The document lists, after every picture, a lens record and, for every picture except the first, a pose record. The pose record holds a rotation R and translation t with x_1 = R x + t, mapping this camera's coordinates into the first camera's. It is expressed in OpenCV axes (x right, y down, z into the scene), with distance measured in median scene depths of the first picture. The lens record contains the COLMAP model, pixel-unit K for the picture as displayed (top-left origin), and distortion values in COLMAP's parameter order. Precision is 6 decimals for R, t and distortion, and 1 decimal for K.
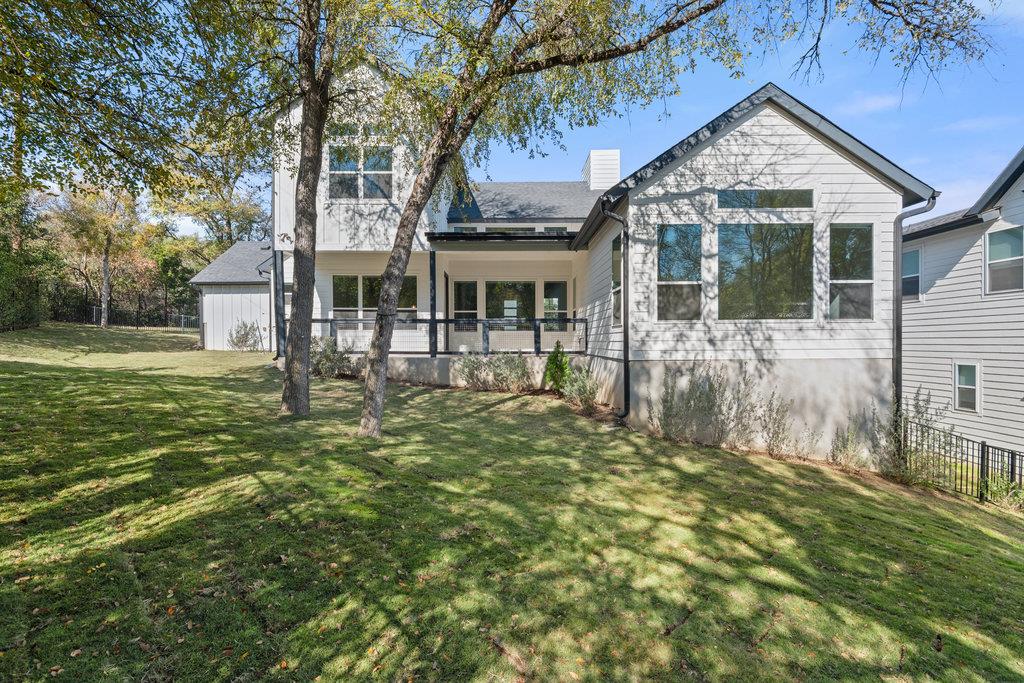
lens RADIAL K [[466.8, 0, 512.3], [0, 466.8, 344.3], [0, 0, 1]] dist [0.001372, -0.004193]
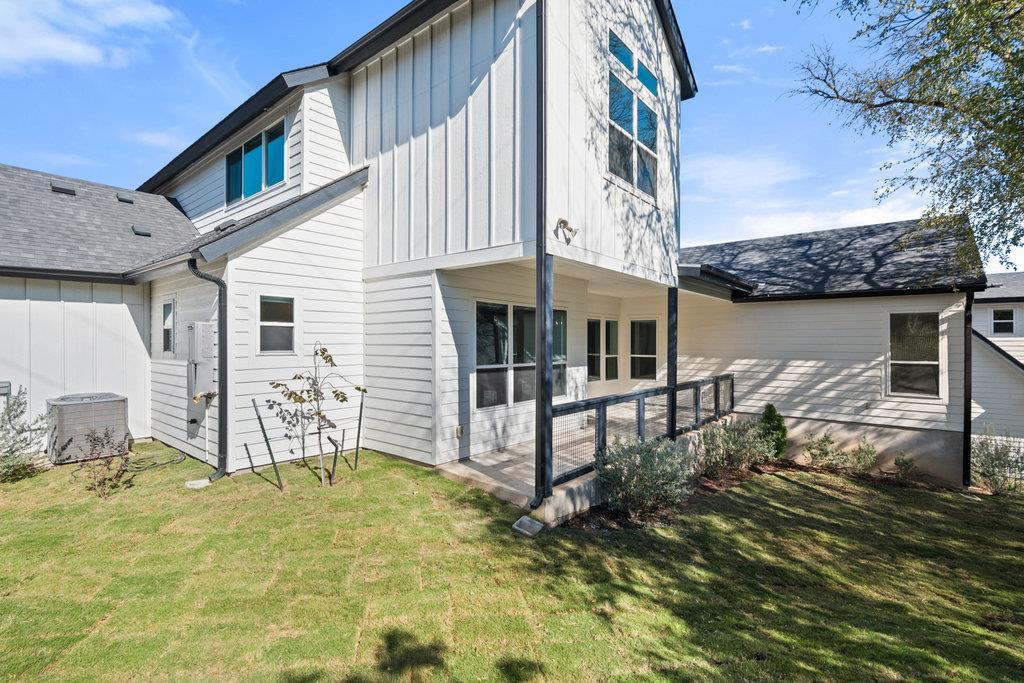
lens RADIAL K [[466.8, 0, 512.2], [0, 466.8, 339.5], [0, 0, 1]] dist [0.001372, -0.004193]
pose [[0.639449, 0.004509, 0.768820, -0.862760], [-0.002731, 0.999990, -0.003594, -0.120364], [-0.768829, 0.000199, 0.639455, 0.747701]]
